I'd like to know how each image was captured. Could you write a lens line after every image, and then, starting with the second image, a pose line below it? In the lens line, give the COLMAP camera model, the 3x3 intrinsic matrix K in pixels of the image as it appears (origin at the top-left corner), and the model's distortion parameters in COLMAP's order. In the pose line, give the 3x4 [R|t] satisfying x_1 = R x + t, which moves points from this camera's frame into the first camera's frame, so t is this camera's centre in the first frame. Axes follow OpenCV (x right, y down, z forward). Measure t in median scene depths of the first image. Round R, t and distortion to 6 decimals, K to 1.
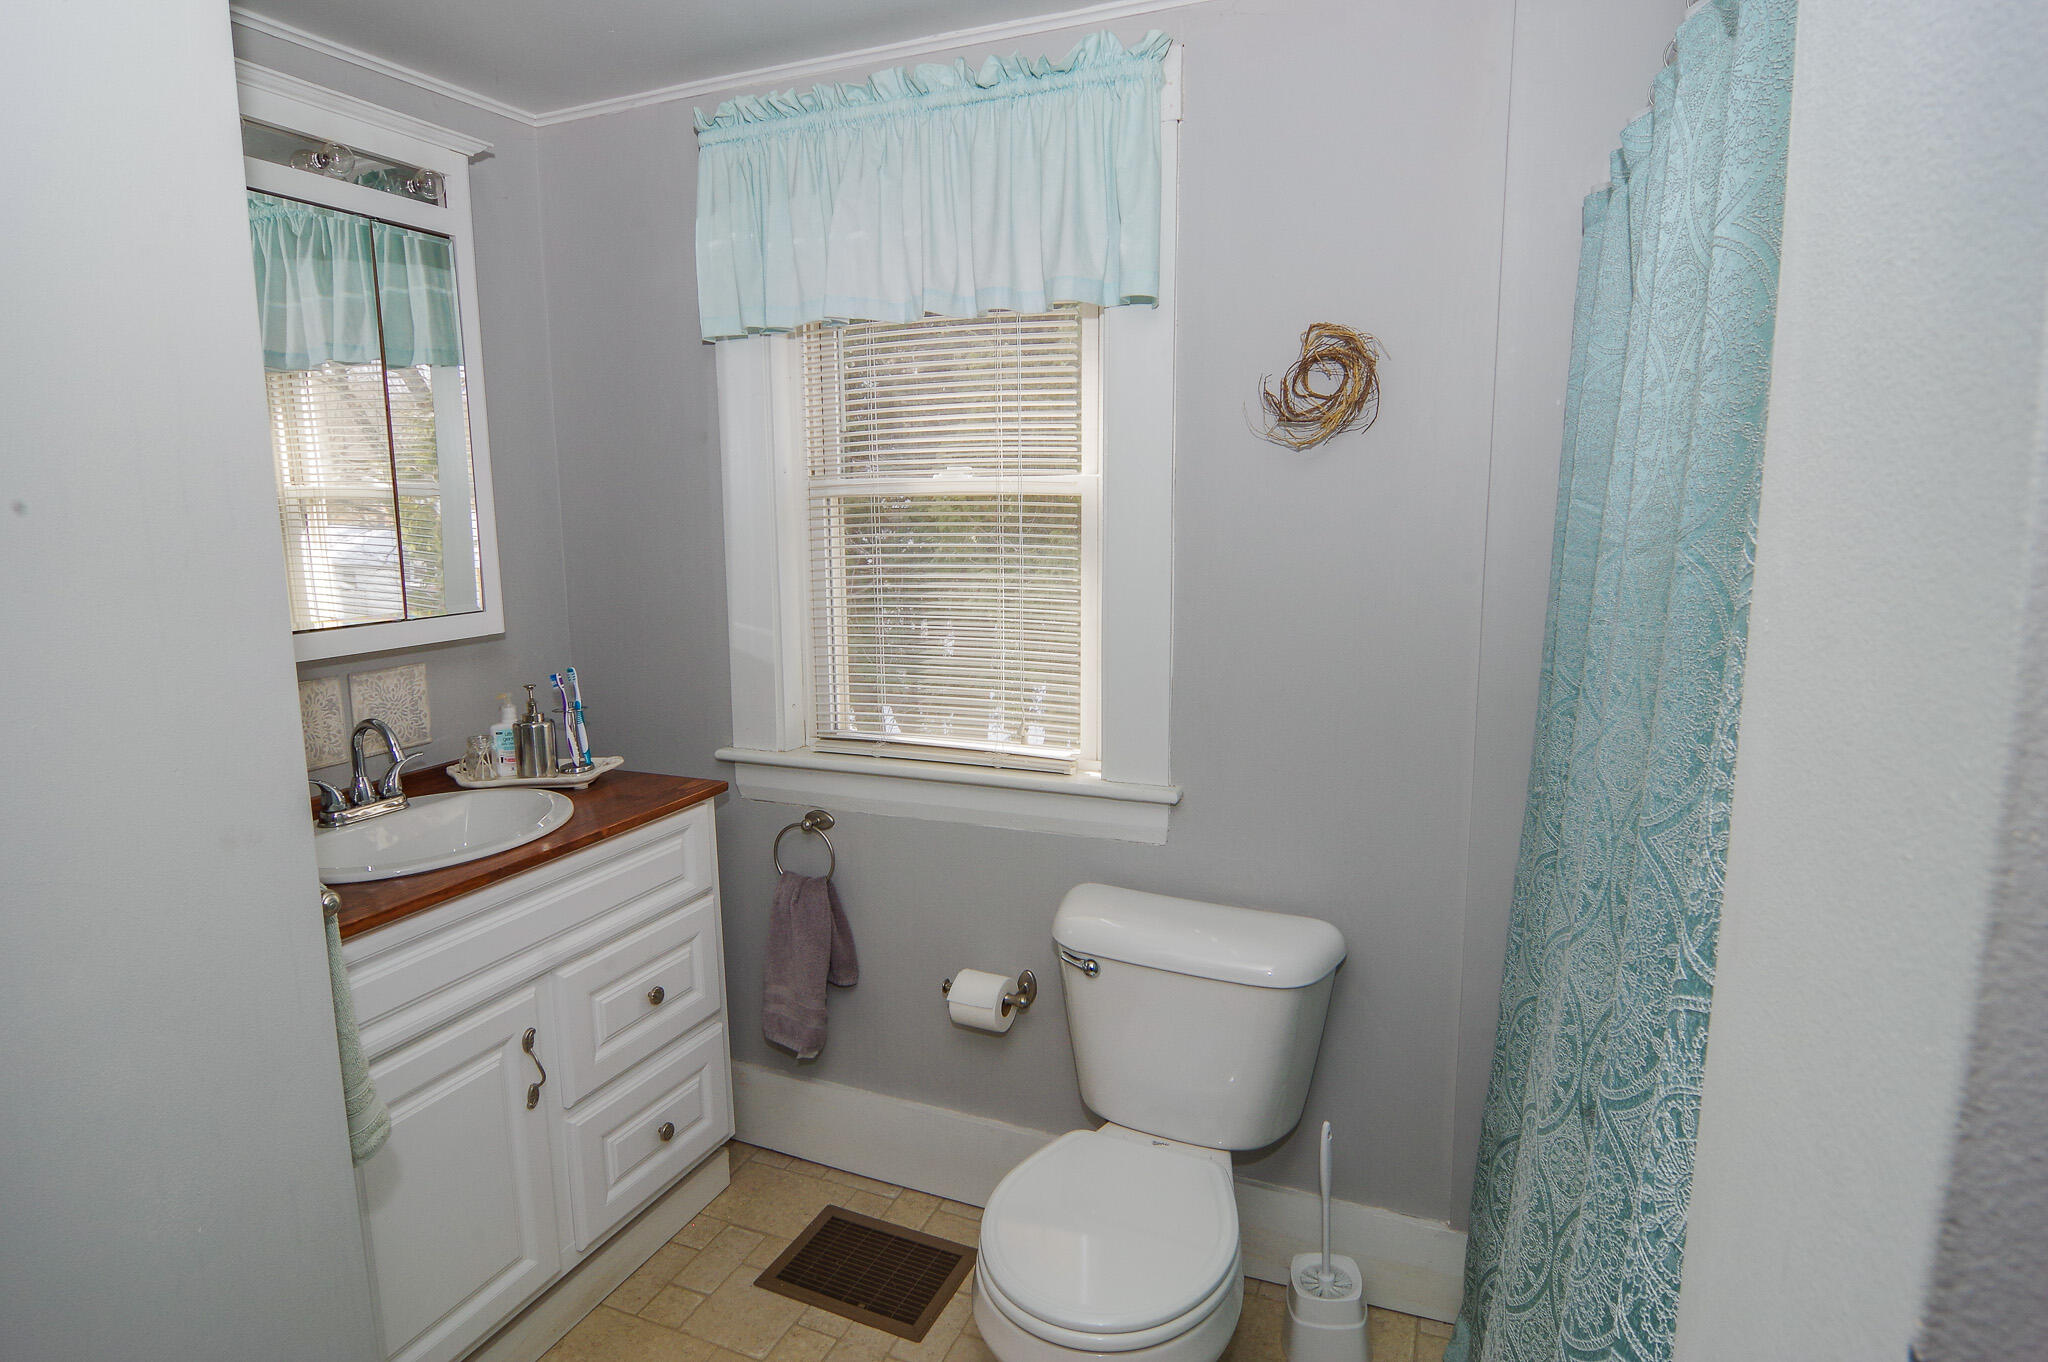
lens RADIAL K [[1100.3, 0, 1020.0], [0, 1100.3, 673.8], [0, 0, 1]] dist [-0.002278, -0.010618]
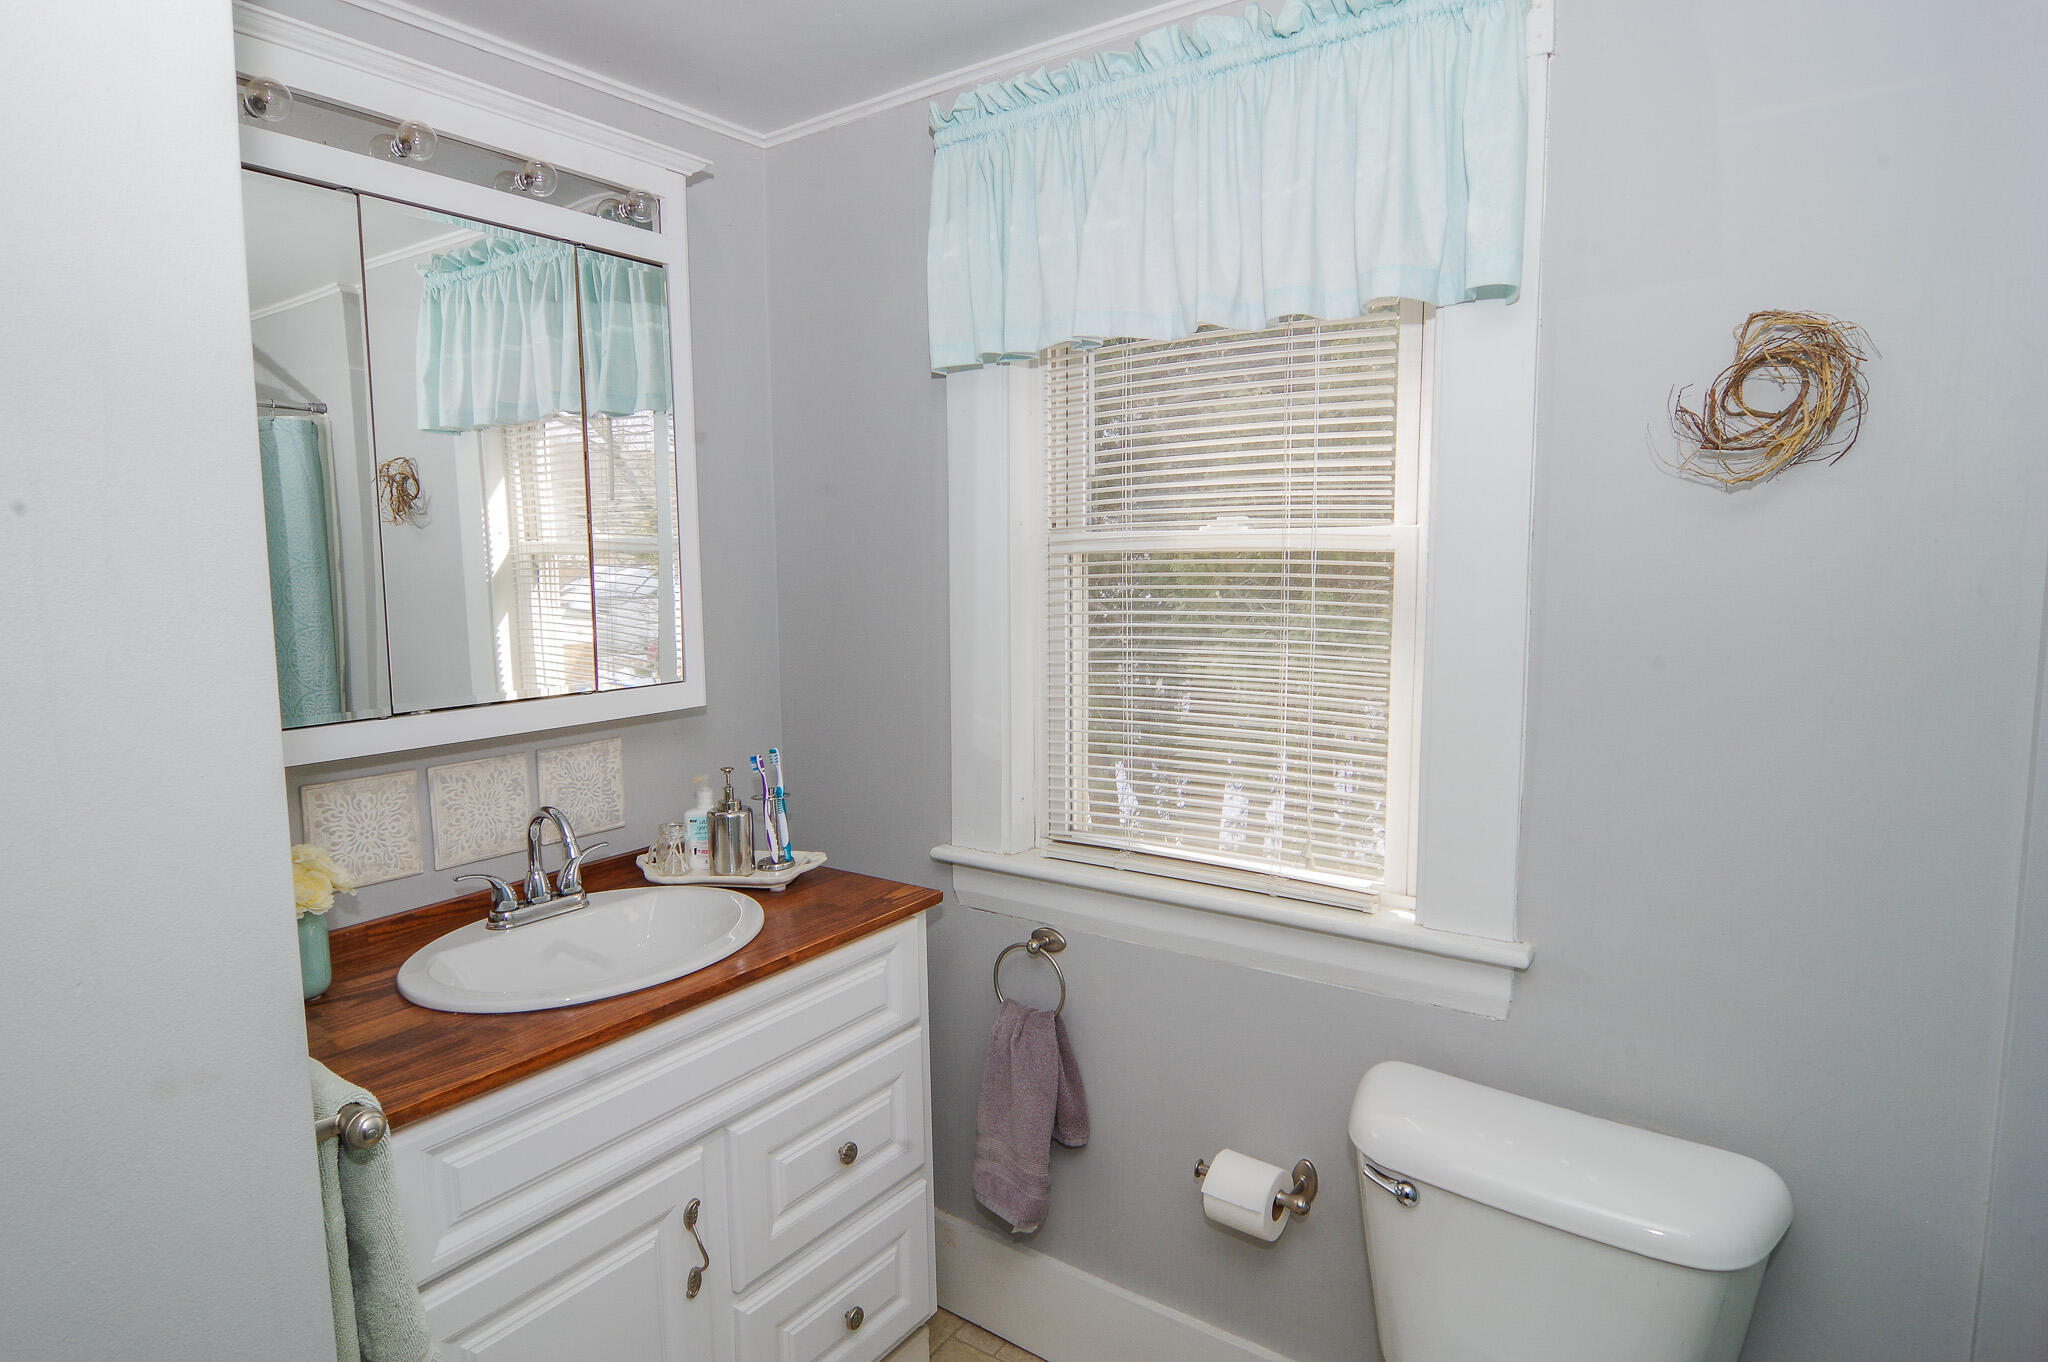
lens RADIAL K [[1100.3, 0, 1027.9], [0, 1100.3, 681.3], [0, 0, 1]] dist [-0.002278, -0.010618]
pose [[0.979190, 0.023412, -0.201593, -0.038267], [-0.031653, 0.998786, -0.037752, -0.033933], [0.200464, 0.043347, 0.978742, 0.194540]]
